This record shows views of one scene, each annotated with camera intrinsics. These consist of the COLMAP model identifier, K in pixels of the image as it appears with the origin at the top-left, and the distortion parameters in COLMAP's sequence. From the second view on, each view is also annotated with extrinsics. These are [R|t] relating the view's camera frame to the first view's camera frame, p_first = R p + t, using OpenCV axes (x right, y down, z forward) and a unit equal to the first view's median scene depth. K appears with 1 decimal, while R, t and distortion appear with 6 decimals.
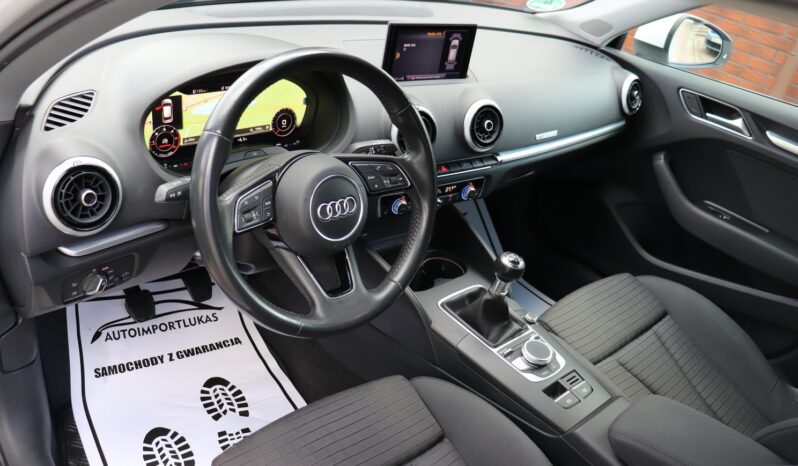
lens RADIAL K [[672.3, 0, 399.0], [0, 672.3, 233.0], [0, 0, 1]] dist [-0.172679, 0.179554]
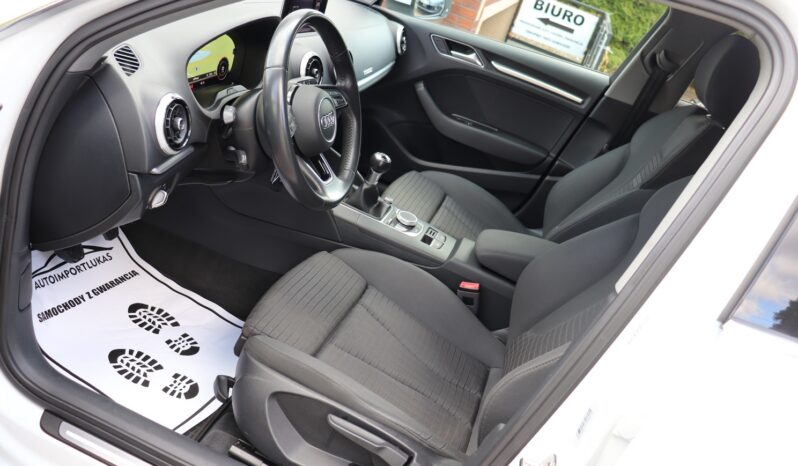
lens RADIAL K [[672.3, 0, 399.0], [0, 672.3, 233.0], [0, 0, 1]] dist [-0.172679, 0.179554]
pose [[0.847256, -0.169308, 0.503480, -0.441898], [0.138118, 0.985459, 0.098960, 0.050453], [-0.512914, -0.014305, 0.858321, -0.199752]]
